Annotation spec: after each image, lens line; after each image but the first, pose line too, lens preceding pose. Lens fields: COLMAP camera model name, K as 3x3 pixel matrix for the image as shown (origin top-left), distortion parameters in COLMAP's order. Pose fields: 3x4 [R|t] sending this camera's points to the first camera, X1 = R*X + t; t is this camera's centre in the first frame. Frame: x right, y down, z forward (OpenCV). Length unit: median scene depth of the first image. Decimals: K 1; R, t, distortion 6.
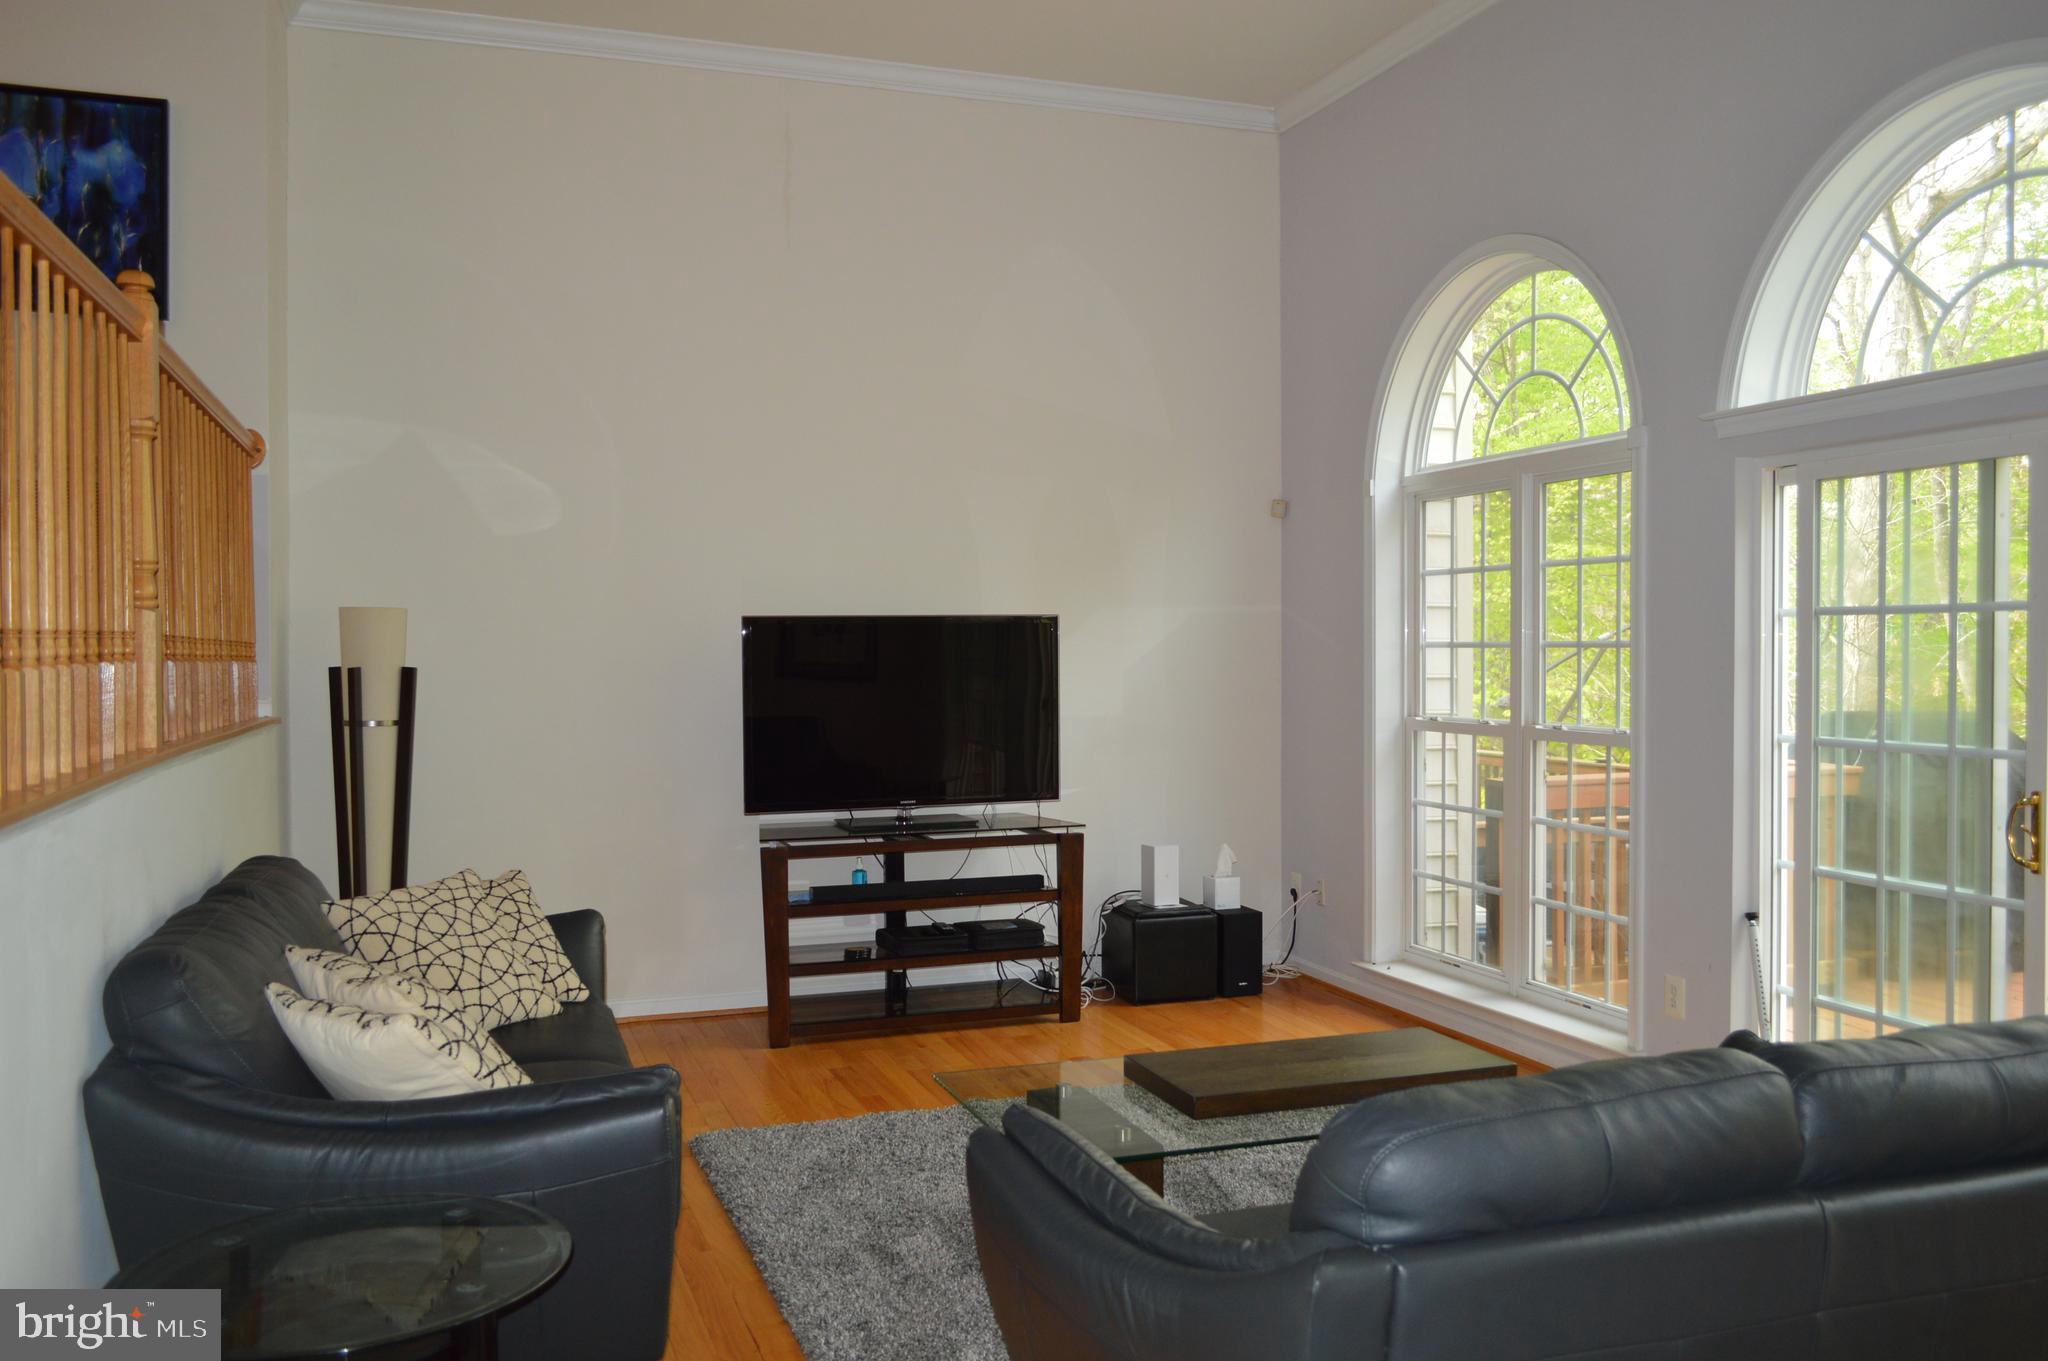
lens RADIAL K [[1630.7, 0, 1026.4], [0, 1630.7, 693.8], [0, 0, 1]] dist [-0.010888, 0.003018]
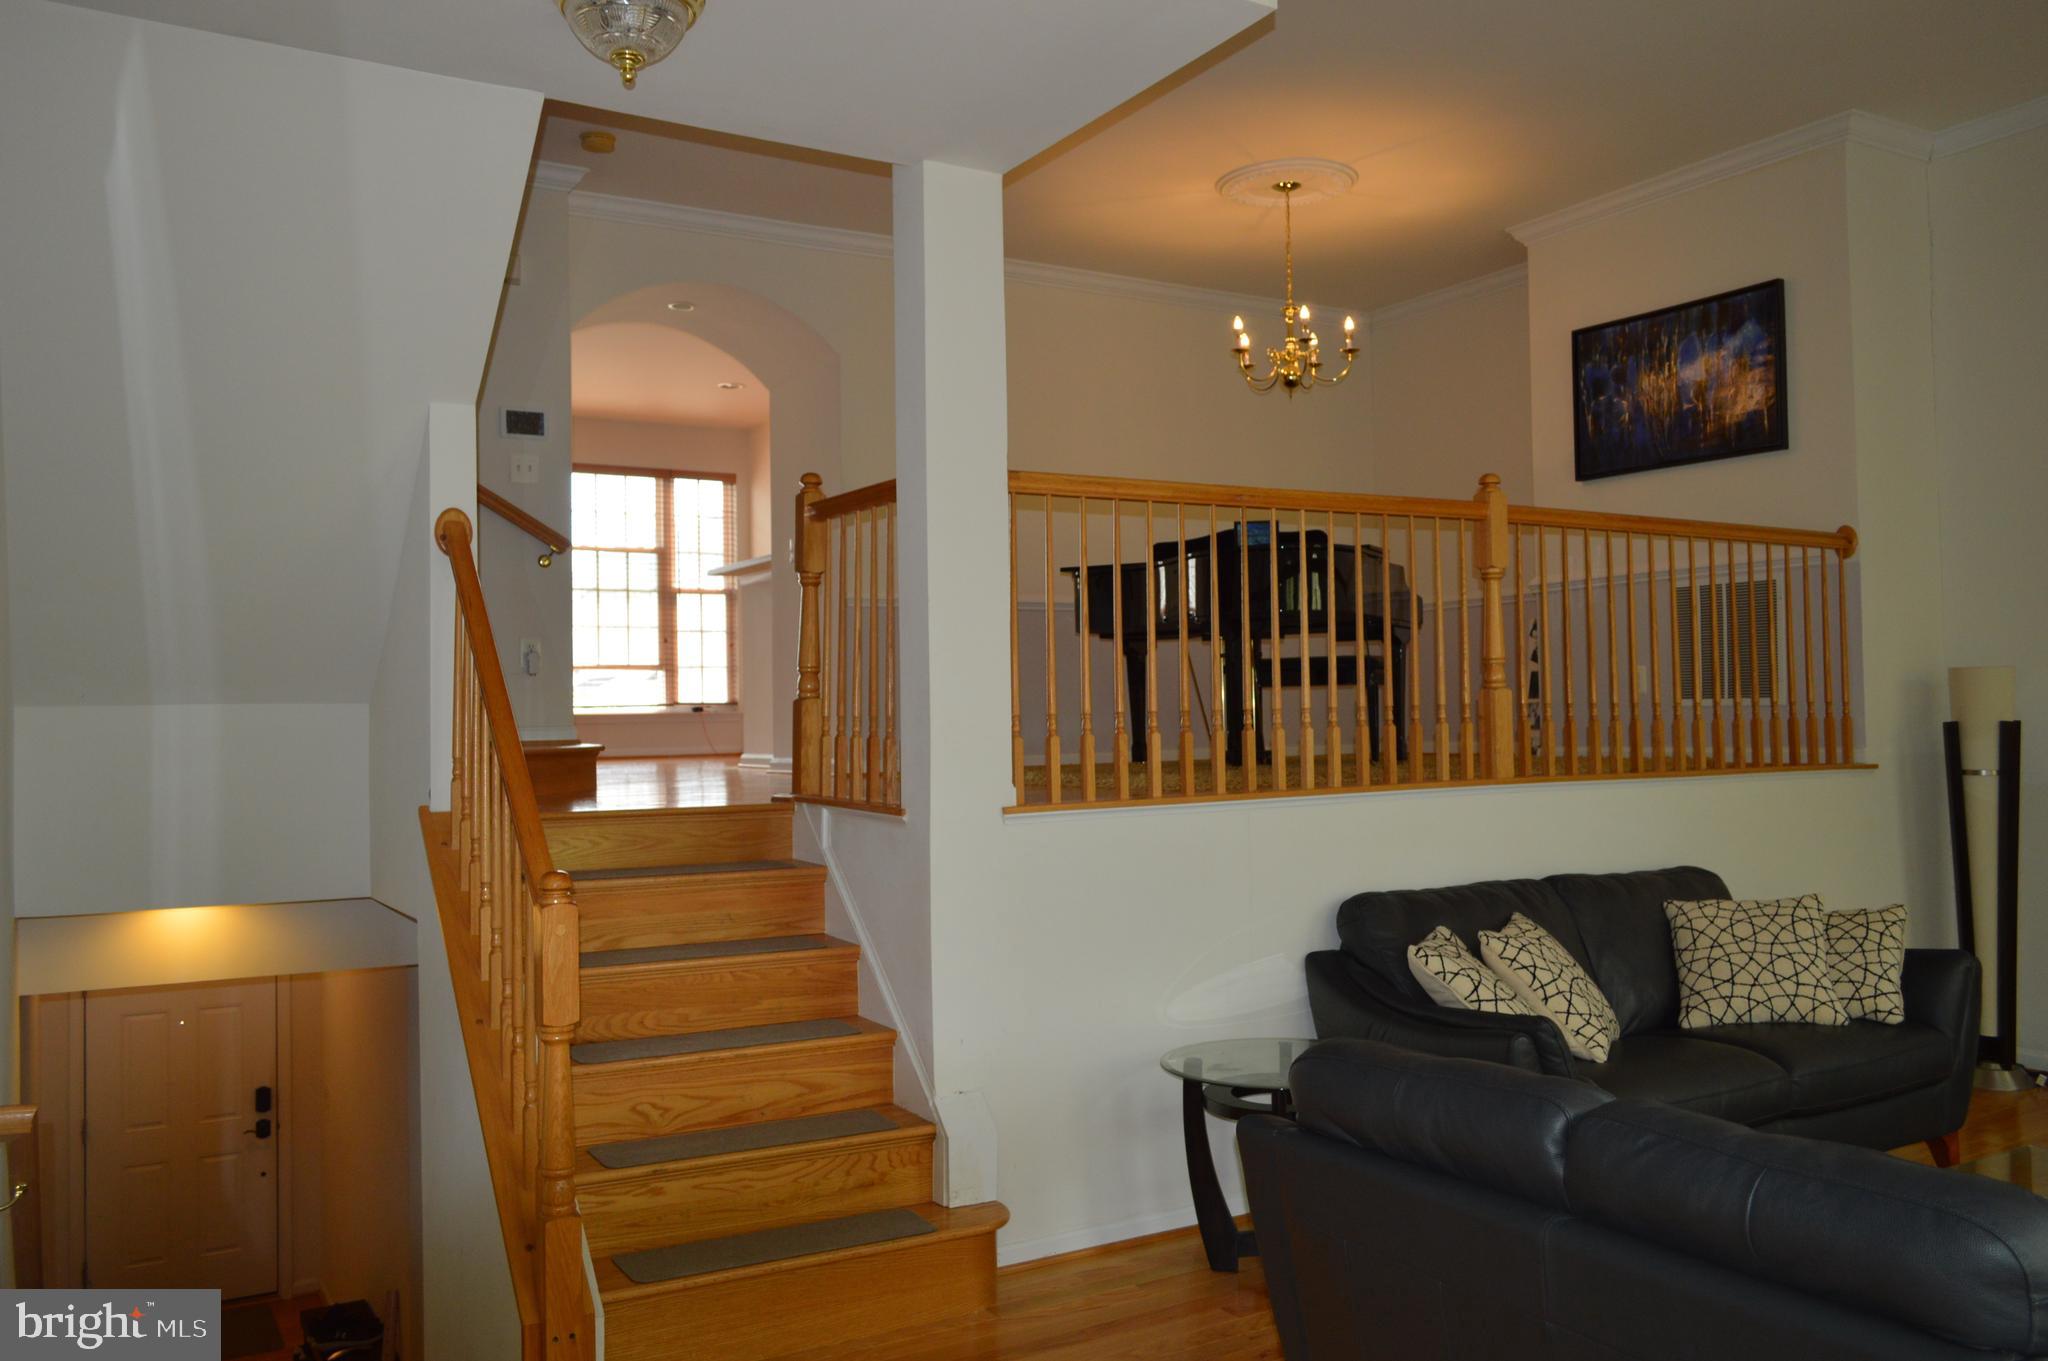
lens RADIAL K [[1630.7, 0, 1042.5], [0, 1630.7, 673.4], [0, 0, 1]] dist [-0.010888, 0.003018]
pose [[0.215744, -0.026981, -0.976077, 0.606149], [-0.009926, 0.999506, -0.029823, -0.010653], [0.976399, 0.016122, 0.215370, 0.164333]]
